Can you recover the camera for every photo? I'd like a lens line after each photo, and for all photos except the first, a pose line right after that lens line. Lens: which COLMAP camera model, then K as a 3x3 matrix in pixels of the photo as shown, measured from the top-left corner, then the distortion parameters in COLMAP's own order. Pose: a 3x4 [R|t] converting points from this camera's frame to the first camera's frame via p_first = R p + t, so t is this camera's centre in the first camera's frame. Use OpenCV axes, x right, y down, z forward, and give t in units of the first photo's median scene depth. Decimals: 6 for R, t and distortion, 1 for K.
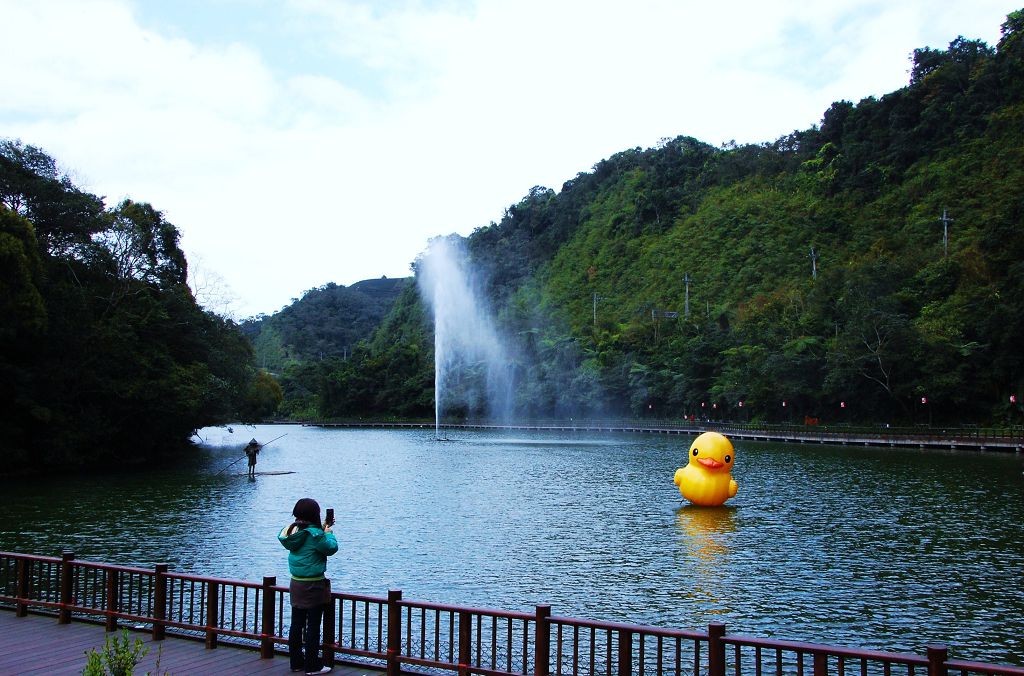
lens RADIAL K [[1006.8, 0, 512.0], [0, 1006.8, 338.0], [0, 0, 1]] dist [-0.011439, -0.002407]
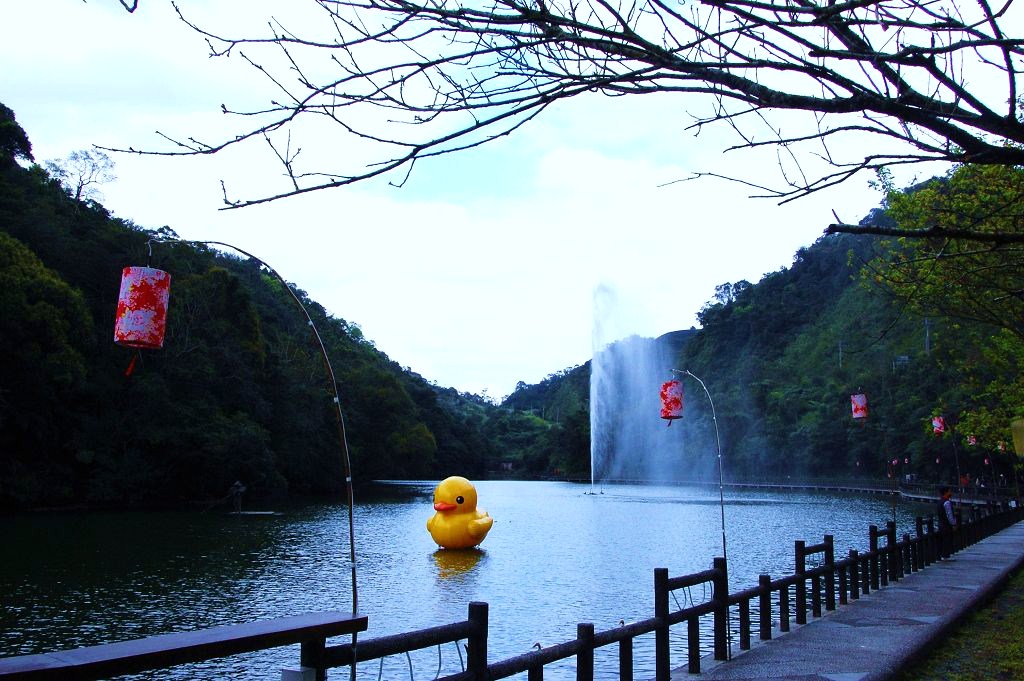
lens RADIAL K [[1045.2, 0, 512.0], [0, 1045.2, 340.5], [0, 0, 1]] dist [-0.038330, 0.152160]
pose [[0.950712, -0.021953, -0.309298, 0.107512], [0.006720, 0.998715, -0.050227, 0.001729], [0.310003, 0.045673, 0.949638, 0.002181]]
